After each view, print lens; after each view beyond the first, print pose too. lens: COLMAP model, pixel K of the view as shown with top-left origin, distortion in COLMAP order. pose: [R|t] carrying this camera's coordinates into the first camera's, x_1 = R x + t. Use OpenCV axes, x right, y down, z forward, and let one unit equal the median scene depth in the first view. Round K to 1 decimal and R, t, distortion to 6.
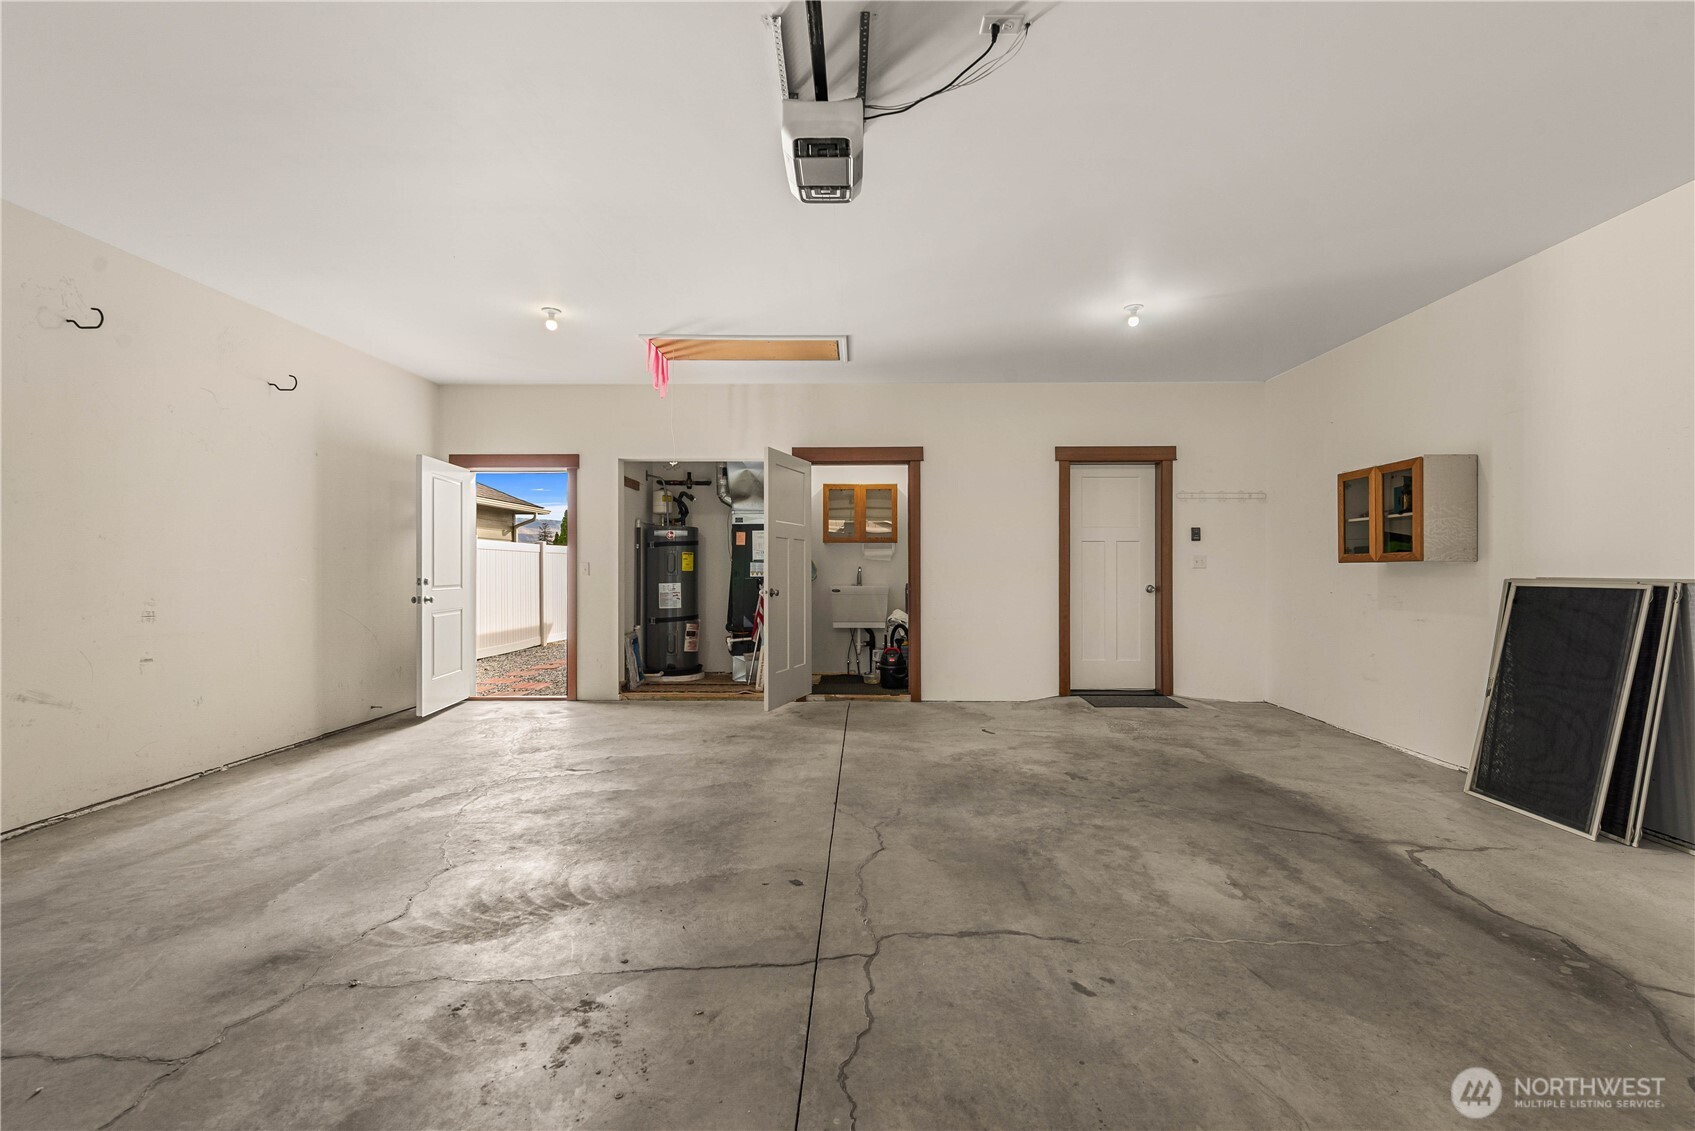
lens RADIAL K [[742.5, 0, 853.6], [0, 742.5, 564.2], [0, 0, 1]] dist [0.005445, 0.000338]
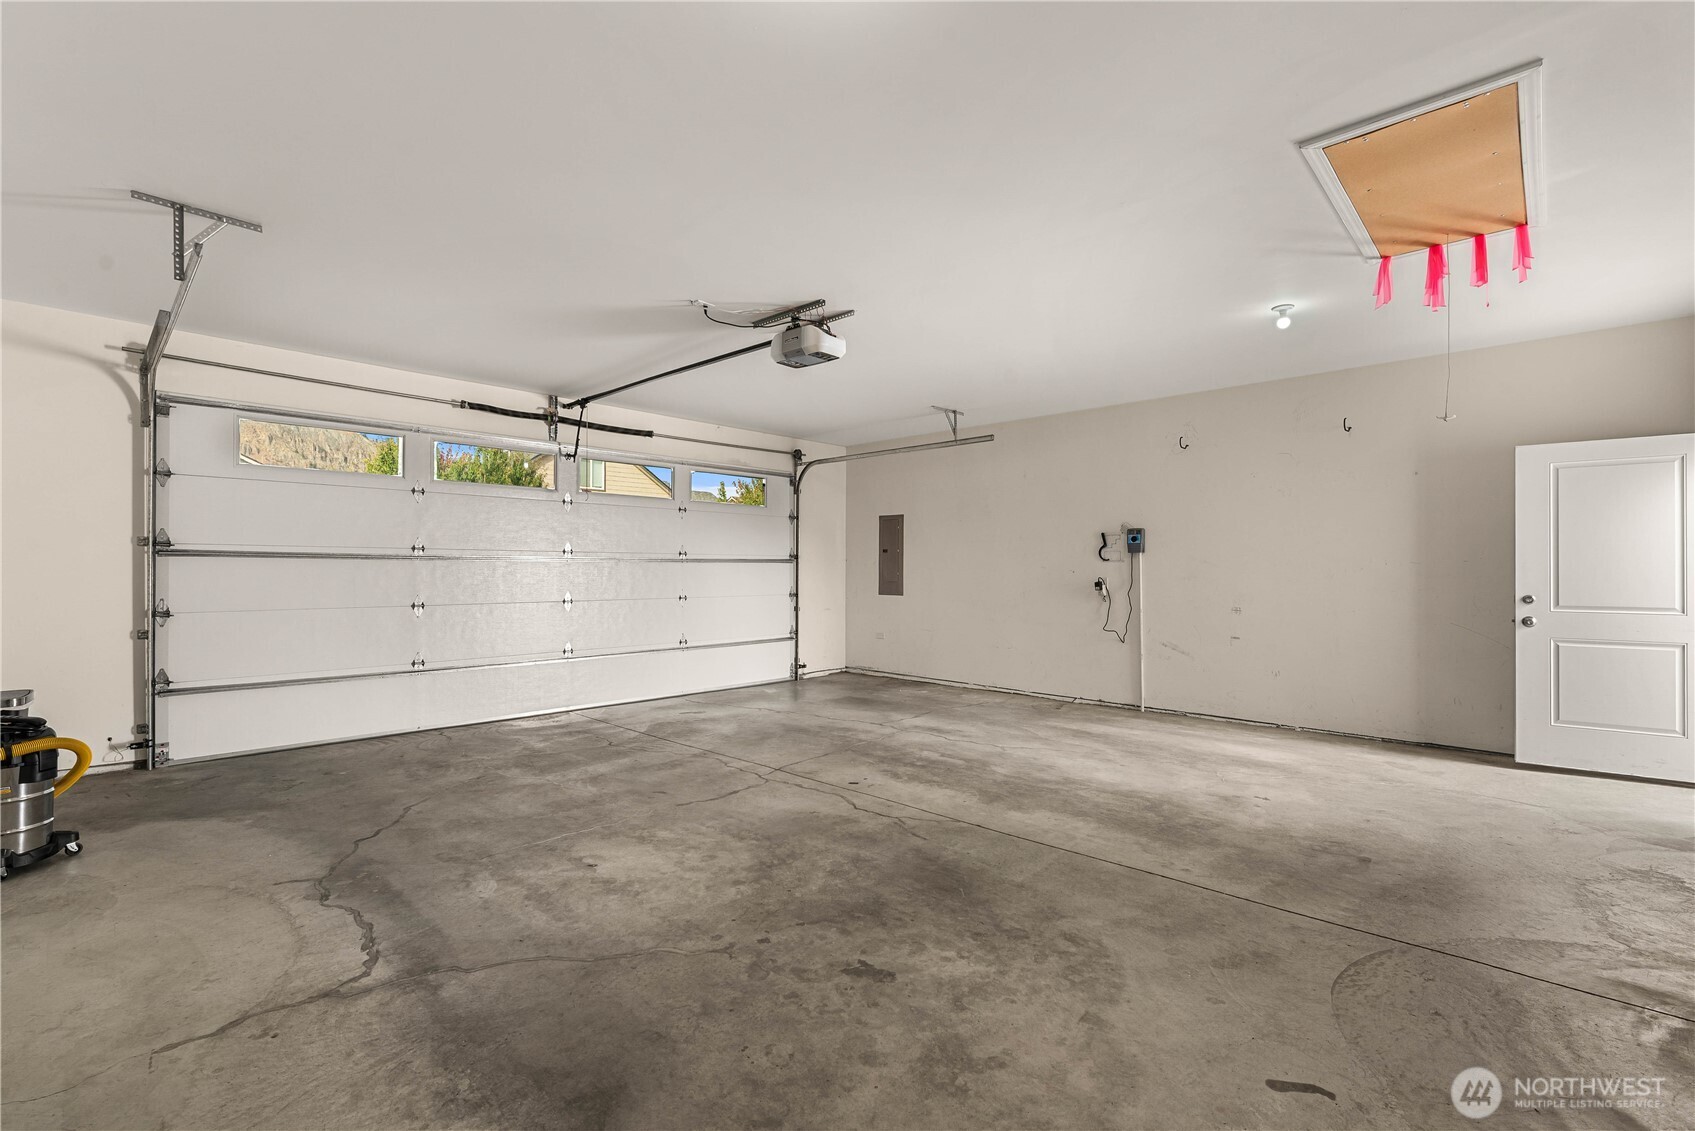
lens RADIAL K [[742.5, 0, 852.3], [0, 742.5, 571.1], [0, 0, 1]] dist [0.005445, 0.000338]
pose [[-0.680105, -0.003647, -0.733106, 0.816651], [0.000326, 0.999986, -0.005277, -0.005575], [0.733115, -0.003828, -0.680094, 1.575430]]
